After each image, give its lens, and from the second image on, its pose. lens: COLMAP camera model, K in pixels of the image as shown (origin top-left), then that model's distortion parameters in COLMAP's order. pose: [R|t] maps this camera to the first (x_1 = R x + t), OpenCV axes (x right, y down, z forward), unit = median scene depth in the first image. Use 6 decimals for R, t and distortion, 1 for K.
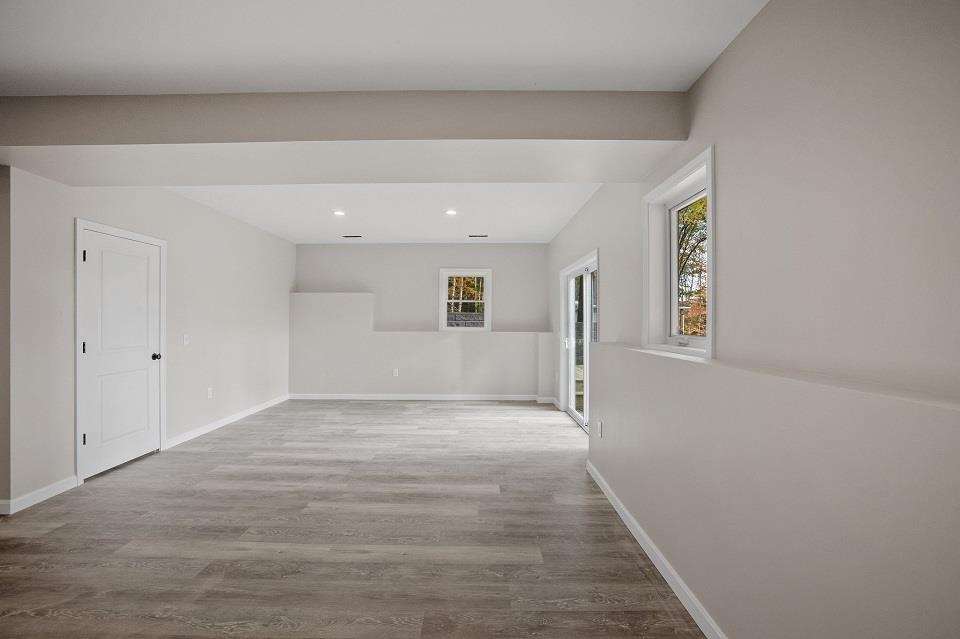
lens RADIAL K [[412.6, 0, 476.1], [0, 412.6, 315.6], [0, 0, 1]] dist [-0.040206, 0.012350]
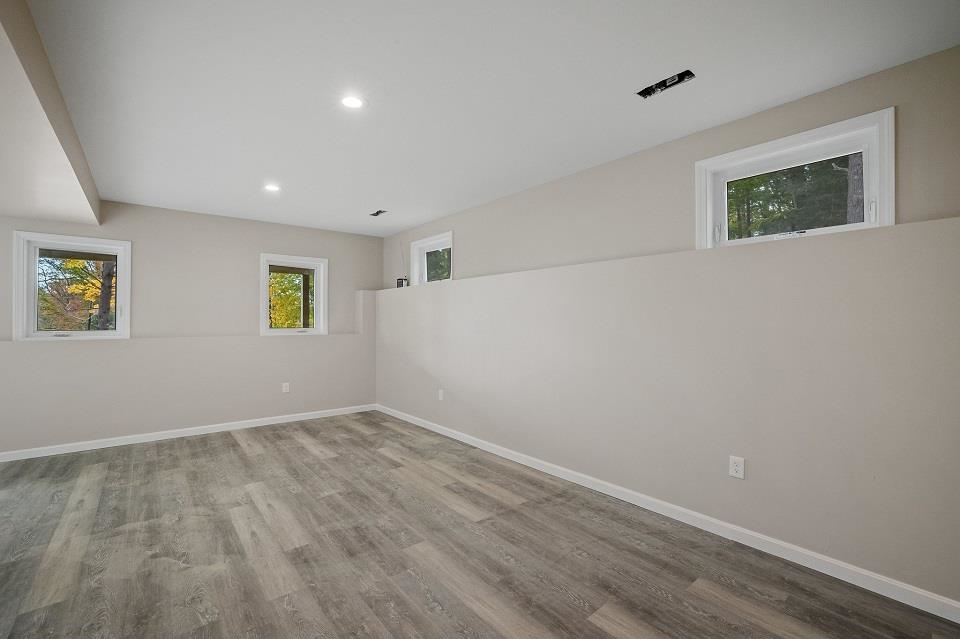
lens RADIAL K [[412.6, 0, 472.0], [0, 412.6, 319.5], [0, 0, 1]] dist [-0.040206, 0.012350]
pose [[-0.634693, 0.001434, 0.772763, -1.410062], [-0.012565, 0.999847, -0.012175, 0.003876], [-0.772663, -0.017437, -0.634577, 0.592516]]
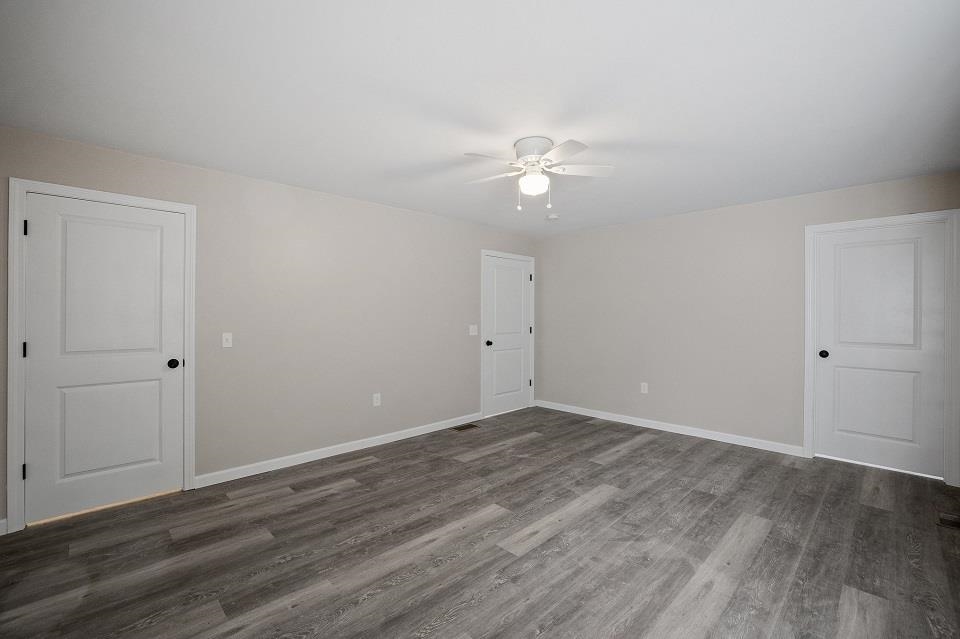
lens RADIAL K [[412.6, 0, 476.9], [0, 412.6, 312.6], [0, 0, 1]] dist [-0.040206, 0.012350]
pose [[0.705856, 0.005660, -0.708333, 0.129471], [0.001999, 0.999948, 0.009982, 0.003725], [0.708353, -0.008462, 0.705808, 1.031612]]
